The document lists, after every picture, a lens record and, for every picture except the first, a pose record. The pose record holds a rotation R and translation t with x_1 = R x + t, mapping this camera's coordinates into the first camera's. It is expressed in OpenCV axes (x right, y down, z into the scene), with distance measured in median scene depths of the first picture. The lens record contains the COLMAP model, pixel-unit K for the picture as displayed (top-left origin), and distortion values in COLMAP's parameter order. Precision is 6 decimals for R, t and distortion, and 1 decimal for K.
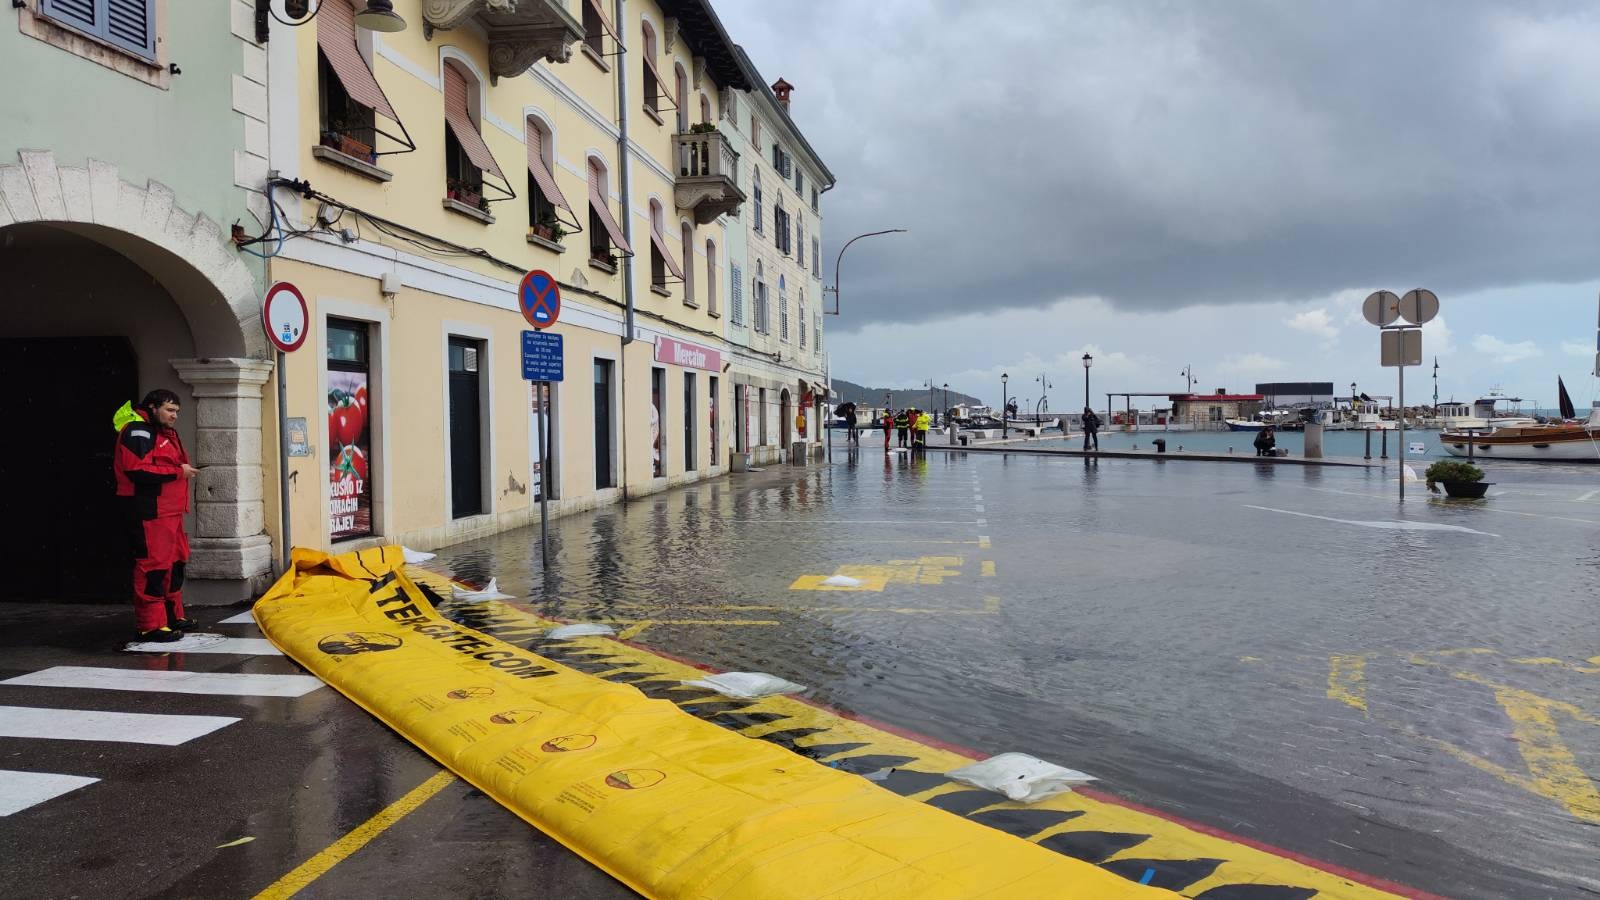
lens RADIAL K [[1121.9, 0, 794.2], [0, 1121.9, 447.9], [0, 0, 1]] dist [-0.003967, 0.003089]
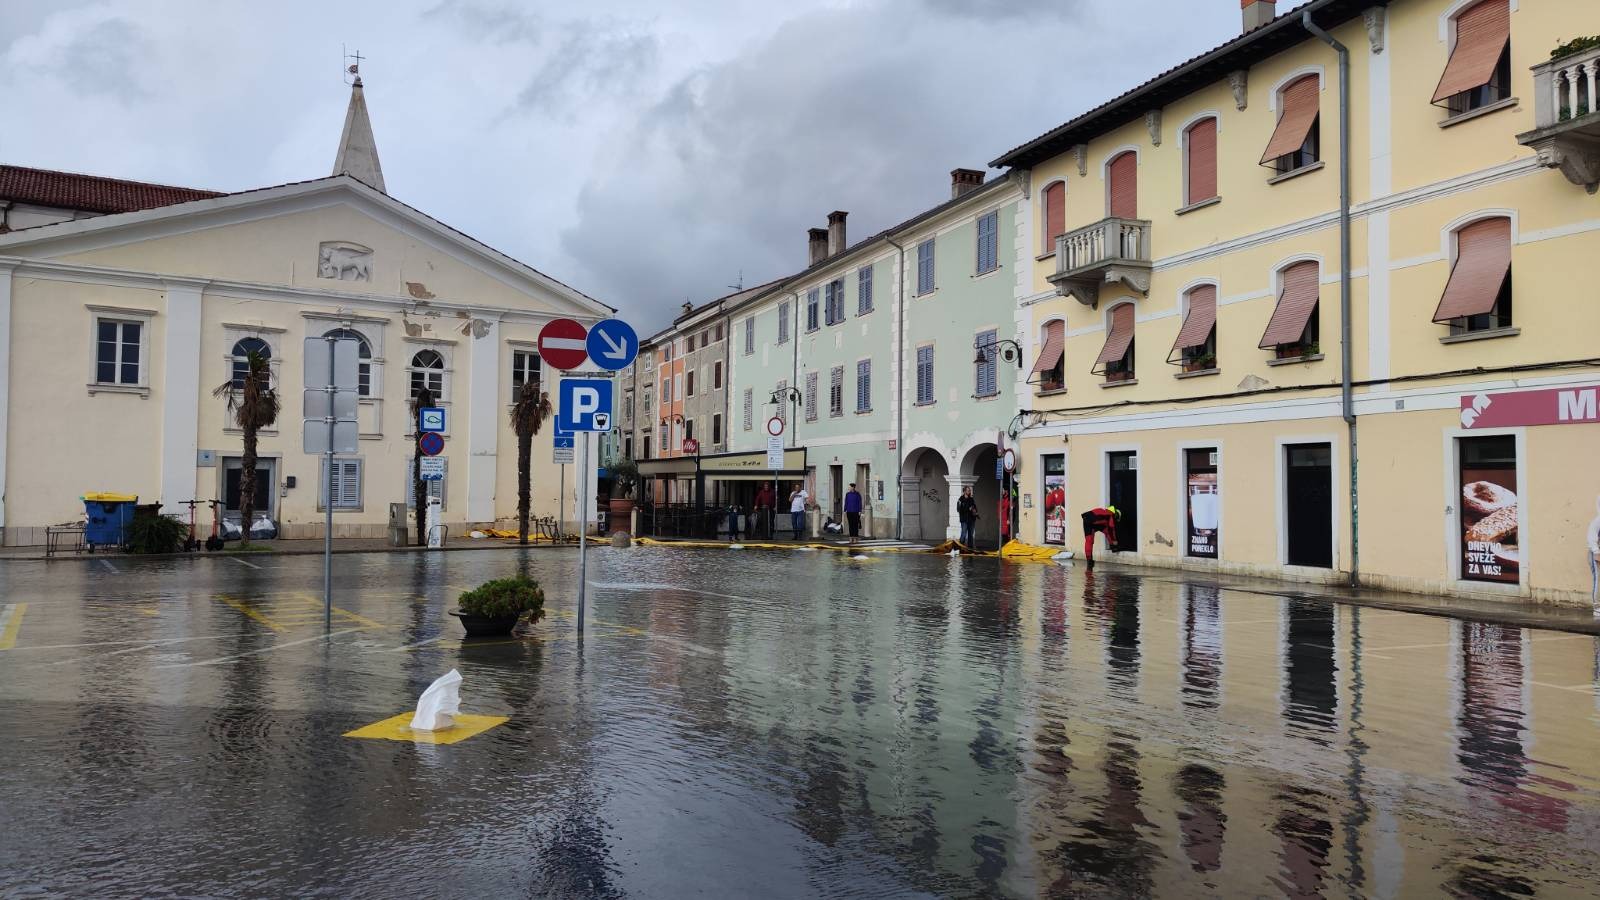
lens RADIAL K [[1121.9, 0, 794.2], [0, 1121.9, 447.9], [0, 0, 1]] dist [-0.003967, 0.003089]
pose [[-0.868160, -0.029892, -0.495383, 1.049113], [-0.028148, 0.999543, -0.010983, -0.067673], [0.495485, 0.004410, -0.868605, 2.272103]]
